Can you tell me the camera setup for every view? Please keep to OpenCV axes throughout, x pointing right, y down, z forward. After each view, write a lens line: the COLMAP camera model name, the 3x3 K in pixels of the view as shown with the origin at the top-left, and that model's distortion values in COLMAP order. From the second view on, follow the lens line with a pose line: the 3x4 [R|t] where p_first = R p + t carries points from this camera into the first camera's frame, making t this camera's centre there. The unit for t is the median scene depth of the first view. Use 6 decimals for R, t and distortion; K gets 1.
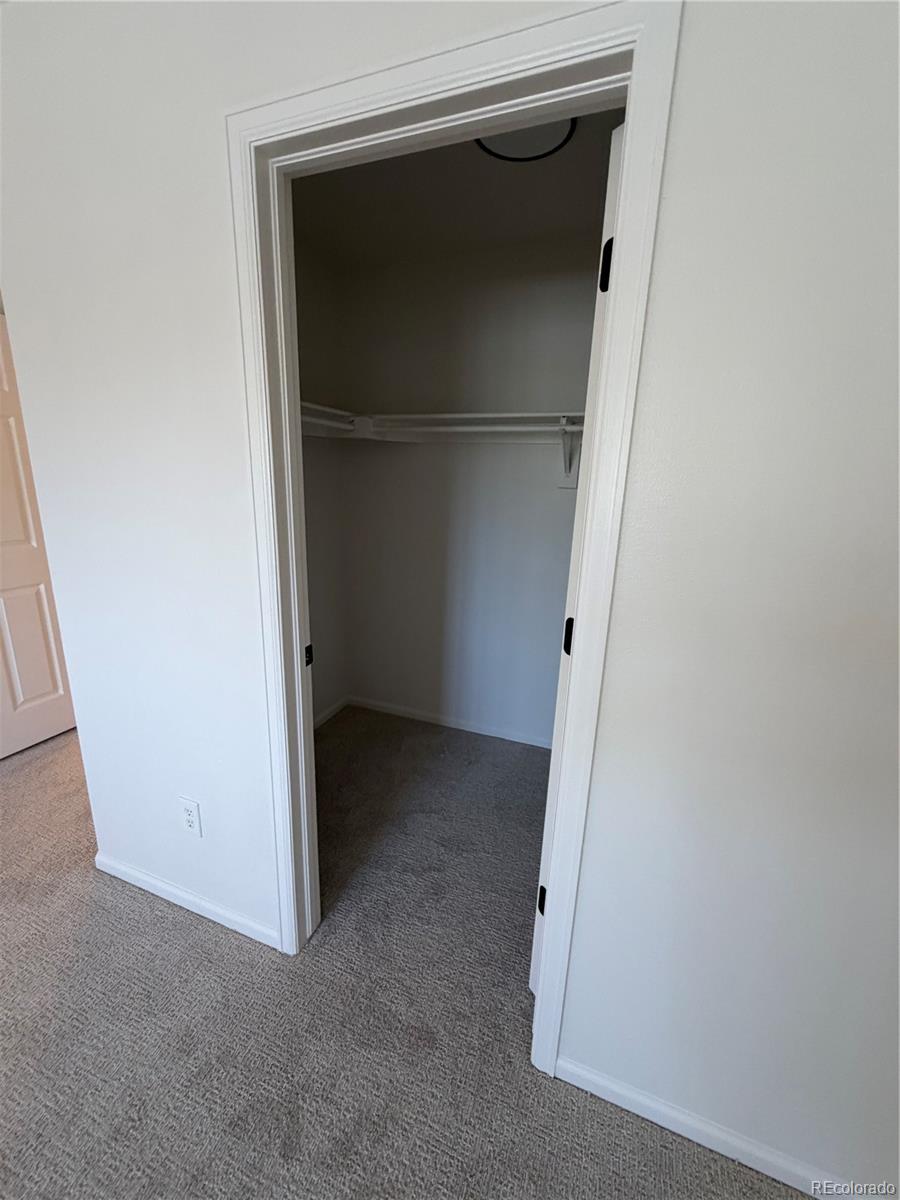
lens RADIAL K [[474.7, 0, 450.0], [0, 474.7, 600.0], [0, 0, 1]] dist [0.001308, 0.000003]
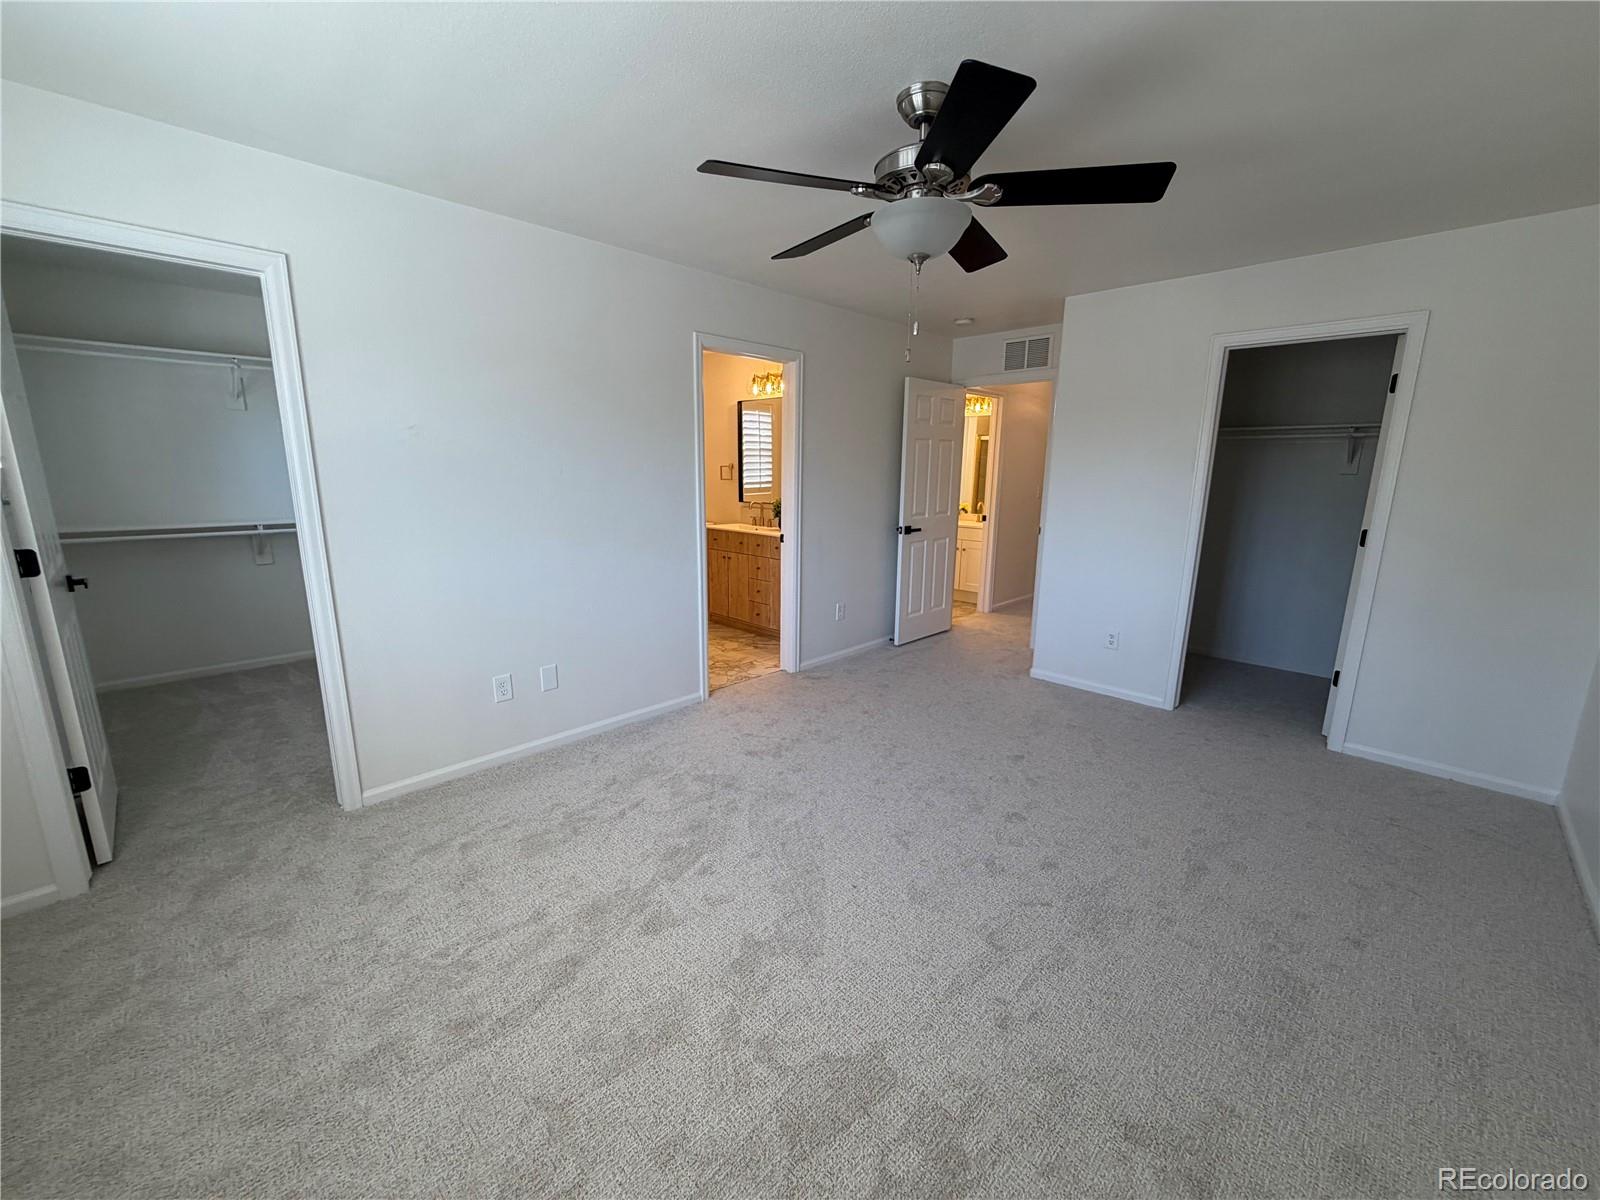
lens RADIAL K [[633.0, 0, 800.0], [0, 633.0, 600.0], [0, 0, 1]] dist [0.001308, 0.000003]
pose [[0.913262, 0.062027, -0.402624, -0.695135], [-0.084027, 0.995769, -0.037192, 0.509022], [0.398613, 0.067797, 0.914610, -2.015308]]
